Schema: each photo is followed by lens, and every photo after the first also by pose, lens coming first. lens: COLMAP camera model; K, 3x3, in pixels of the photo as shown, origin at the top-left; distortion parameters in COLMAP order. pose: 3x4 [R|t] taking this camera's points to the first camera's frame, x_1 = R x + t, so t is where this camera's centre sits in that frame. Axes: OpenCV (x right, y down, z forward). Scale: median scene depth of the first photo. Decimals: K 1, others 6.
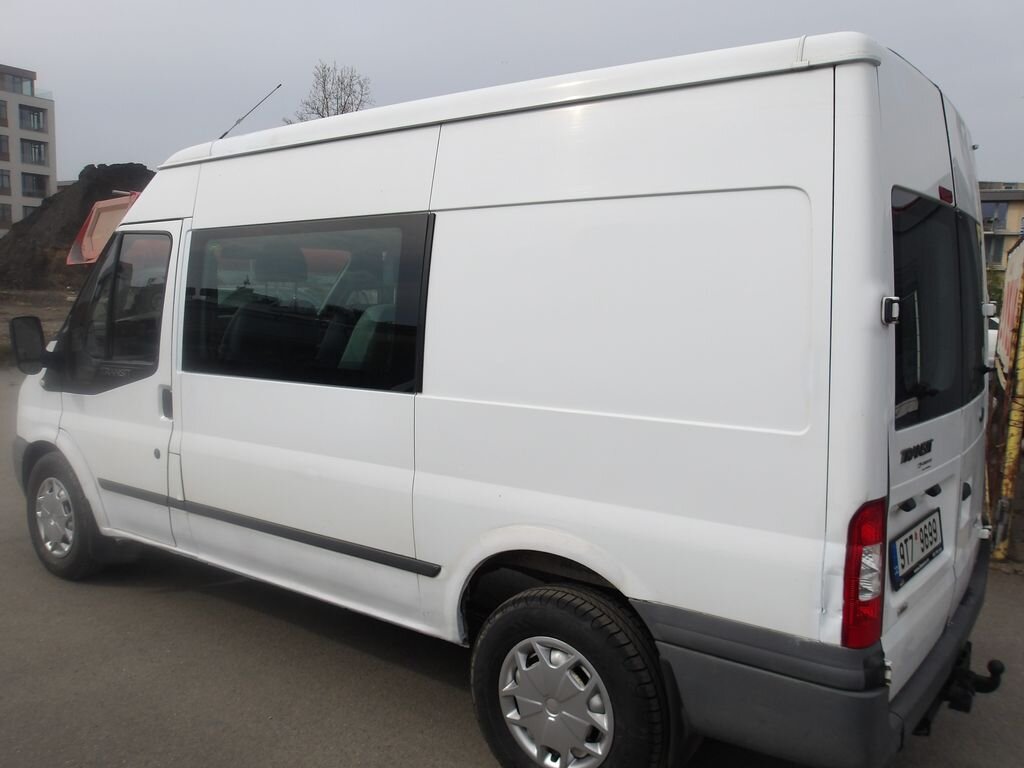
lens RADIAL K [[850.1, 0, 506.2], [0, 850.1, 383.1], [0, 0, 1]] dist [0.020590, 0.001942]
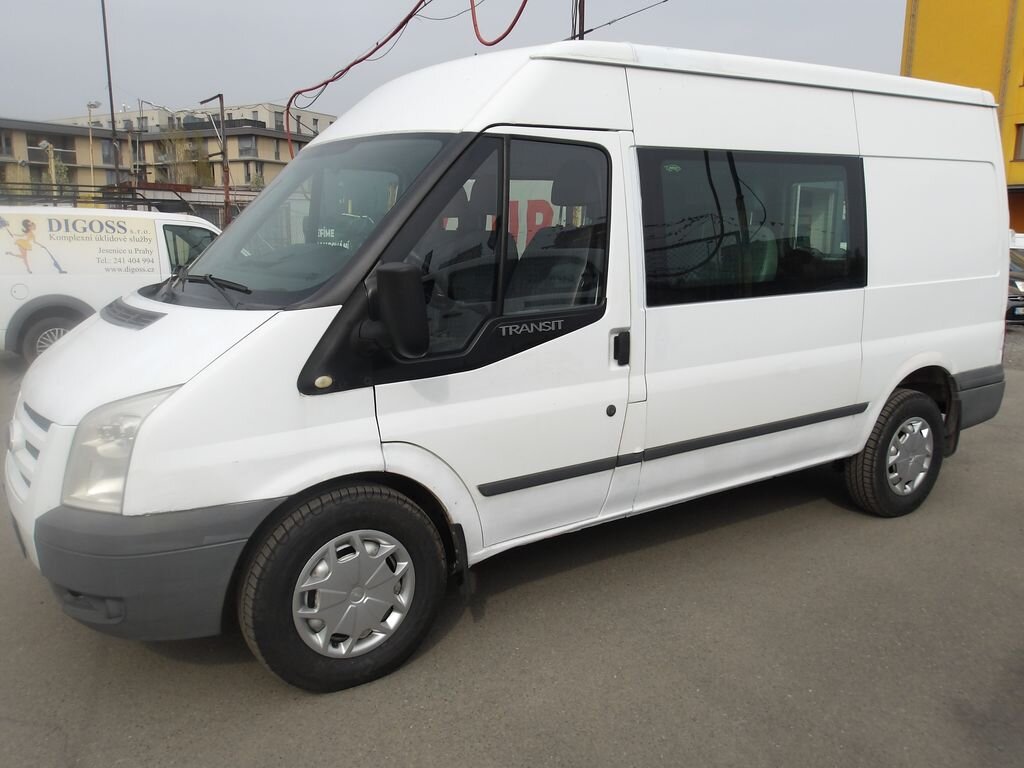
lens RADIAL K [[850.1, 0, 508.1], [0, 850.1, 379.0], [0, 0, 1]] dist [0.020590, 0.001942]
pose [[0.325517, -0.186083, 0.927044, -1.267552], [0.106868, 0.981401, 0.159469, -0.098322], [-0.939477, 0.047162, 0.339350, 0.835538]]
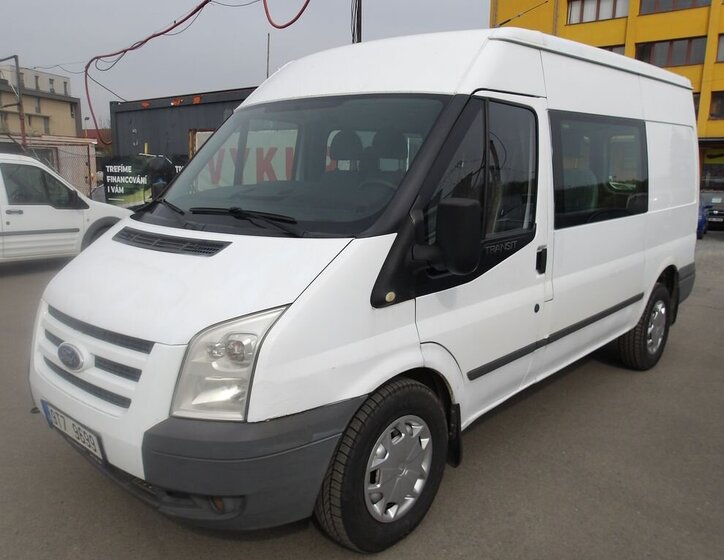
lens RADIAL K [[621.8, 0, 363.8], [0, 621.8, 276.3], [0, 0, 1]] dist [-0.001815, 0.036791]
pose [[0.092632, -0.190975, 0.977214, -1.270631], [0.101511, 0.978132, 0.181532, -0.135466], [-0.990512, 0.082382, 0.109993, 1.173128]]
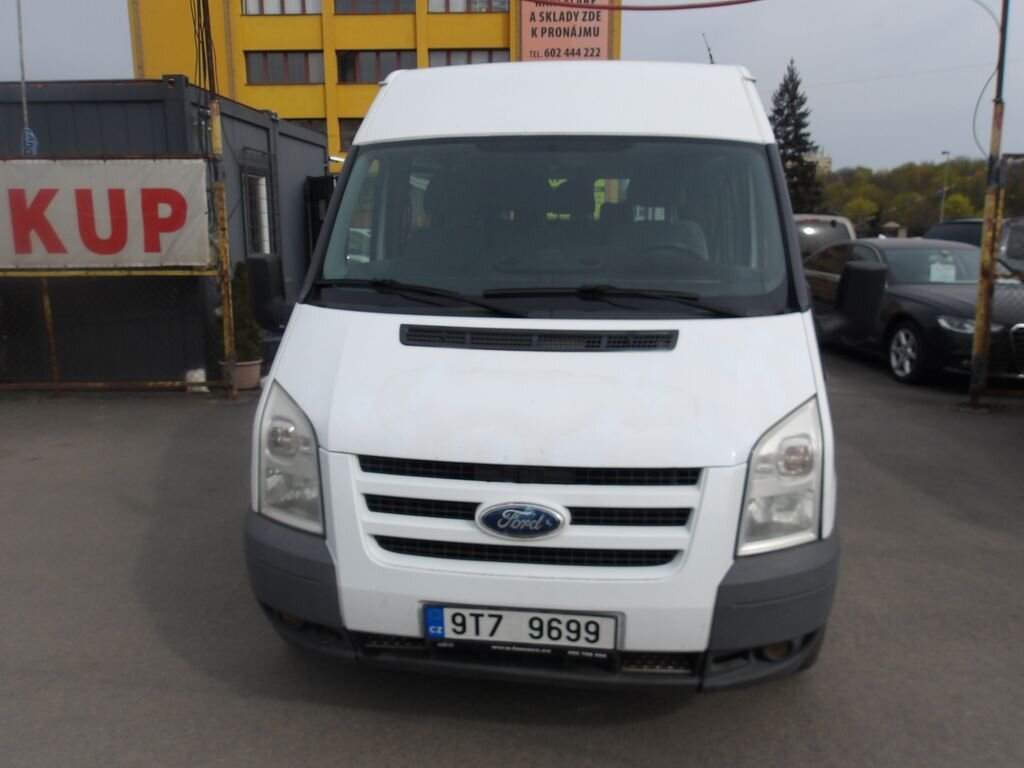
lens RADIAL K [[850.1, 0, 511.8], [0, 850.1, 386.1], [0, 0, 1]] dist [0.020590, 0.001942]
pose [[-0.406605, -0.199127, 0.891639, -1.197226], [0.106845, 0.958897, 0.262871, -0.217953], [-0.907335, 0.202152, -0.368617, 1.777714]]
